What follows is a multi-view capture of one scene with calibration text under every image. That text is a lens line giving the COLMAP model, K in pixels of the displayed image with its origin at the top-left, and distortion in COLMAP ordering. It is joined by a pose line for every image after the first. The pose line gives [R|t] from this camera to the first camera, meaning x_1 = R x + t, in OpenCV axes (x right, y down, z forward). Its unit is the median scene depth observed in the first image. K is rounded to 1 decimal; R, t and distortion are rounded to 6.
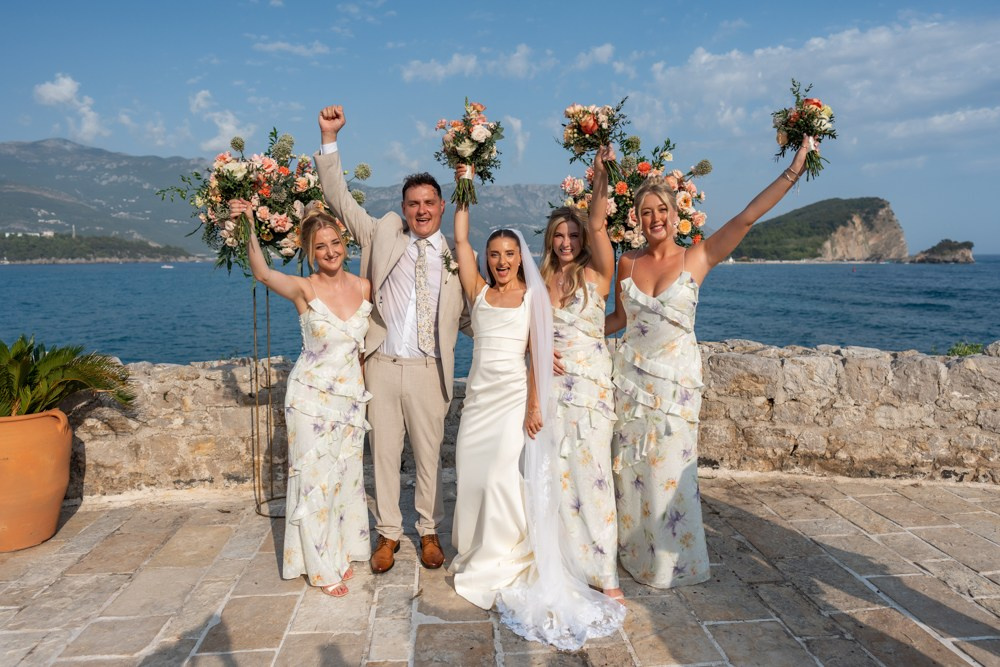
lens RADIAL K [[694.3, 0, 509.2], [0, 694.3, 343.2], [0, 0, 1]] dist [-0.001600, 0.001493]
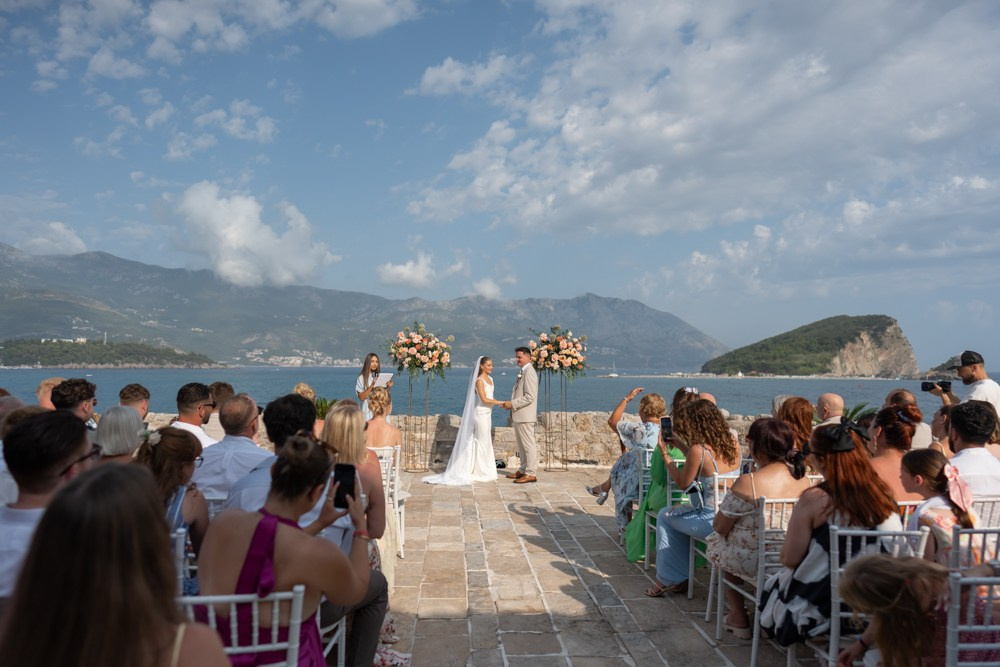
lens RADIAL K [[741.6, 0, 500.0], [0, 741.6, 333.5], [0, 0, 1]] dist [0.000146, 0.000724]
pose [[0.999431, 0.012404, -0.031376, 0.053219], [-0.017521, 0.985548, -0.168486, 0.179050], [0.028833, 0.168939, 0.985205, -1.567406]]
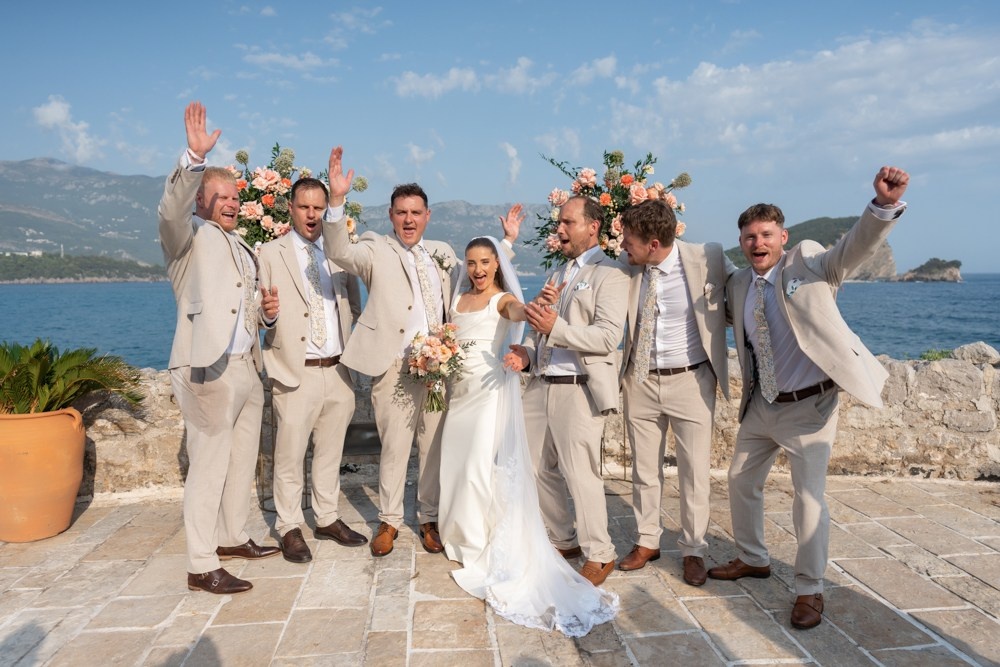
lens RADIAL K [[695.9, 0, 504.5], [0, 695.9, 363.3], [0, 0, 1]] dist [-0.000324, -0.001426]
pose [[0.999973, -0.002041, 0.007027, -0.000033], [0.002040, 0.999998, 0.000166, 0.023029], [-0.007027, -0.000151, 0.999975, -0.052360]]
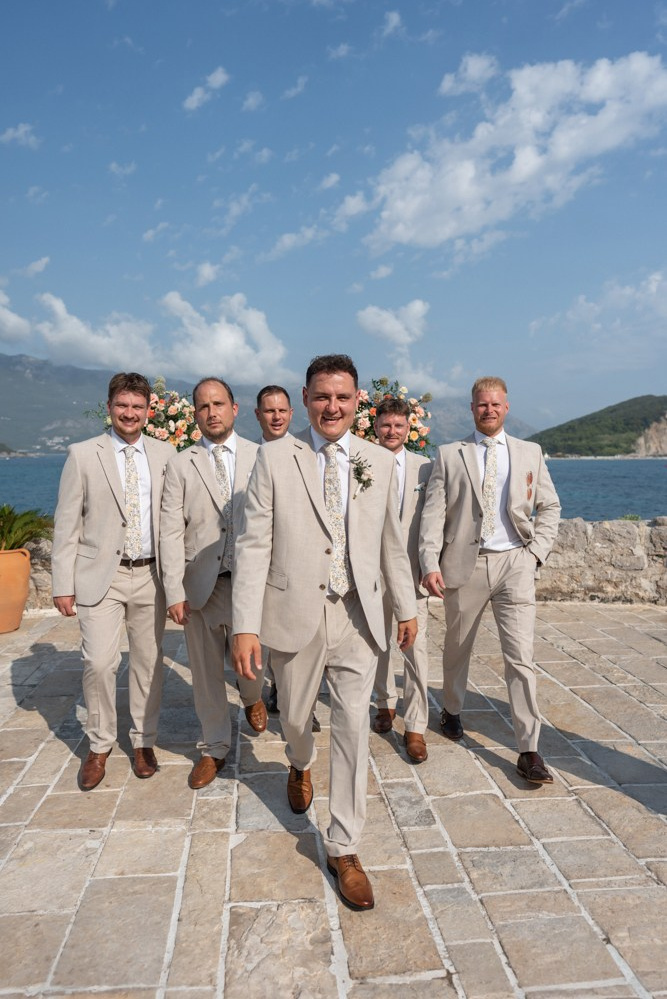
lens RADIAL K [[706.0, 0, 332.2], [0, 706.0, 532.8], [0, 0, 1]] dist [-0.004230, -0.001722]
pose [[0.999993, -0.000350, 0.003666, 0.054518], [0.000389, 0.999944, -0.010609, 0.062270], [-0.003662, 0.010610, 0.999937, -0.536503]]
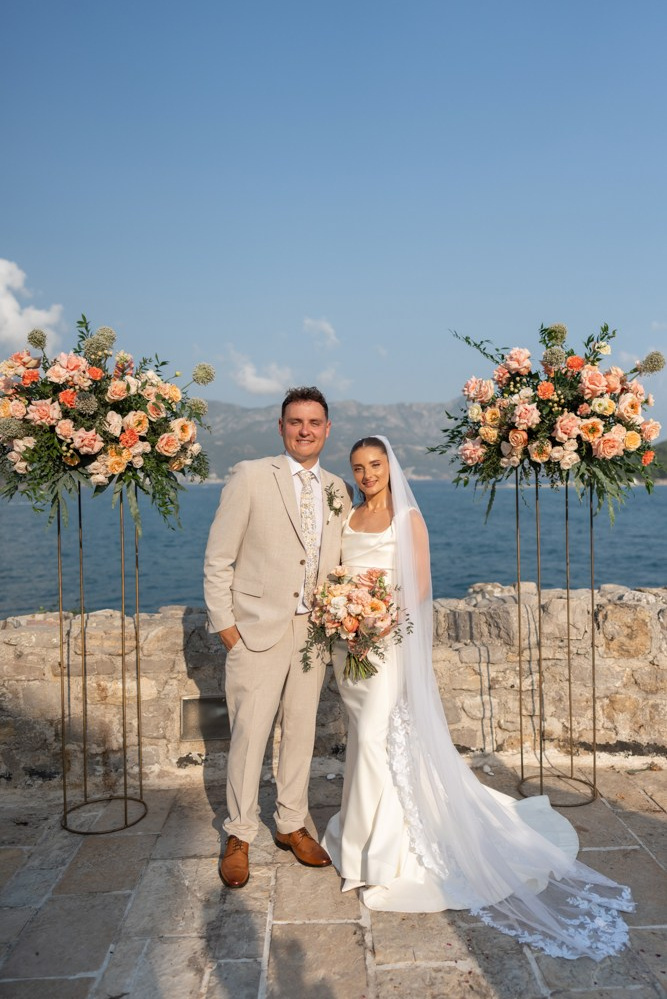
lens RADIAL K [[740.9, 0, 366.1], [0, 740.9, 540.4], [0, 0, 1]] dist [0.000146, 0.000724]
pose [[0.999308, -0.007033, -0.036516, -0.002987], [0.005467, 0.999068, -0.042823, -0.025554], [0.036783, 0.042594, 0.998415, 0.180107]]
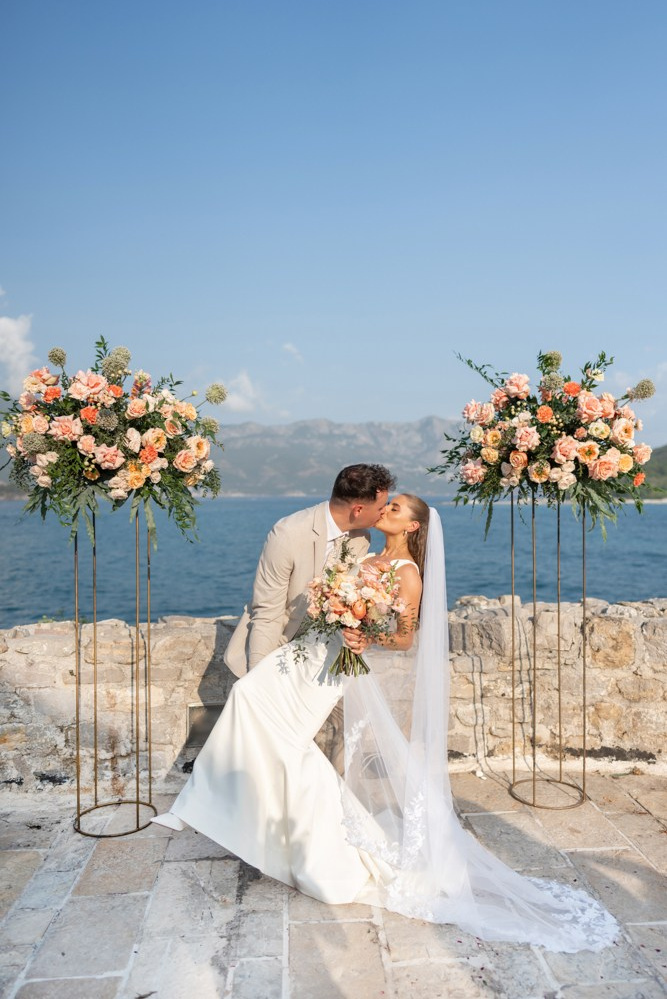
lens RADIAL K [[709.1, 0, 357.5], [0, 709.1, 553.2], [0, 0, 1]] dist [0.000911, -0.000504]
pose [[0.999989, 0.002260, -0.004223, -0.041257], [-0.002438, 0.999084, -0.042721, -0.027563], [0.004122, 0.042731, 0.999078, 0.179208]]
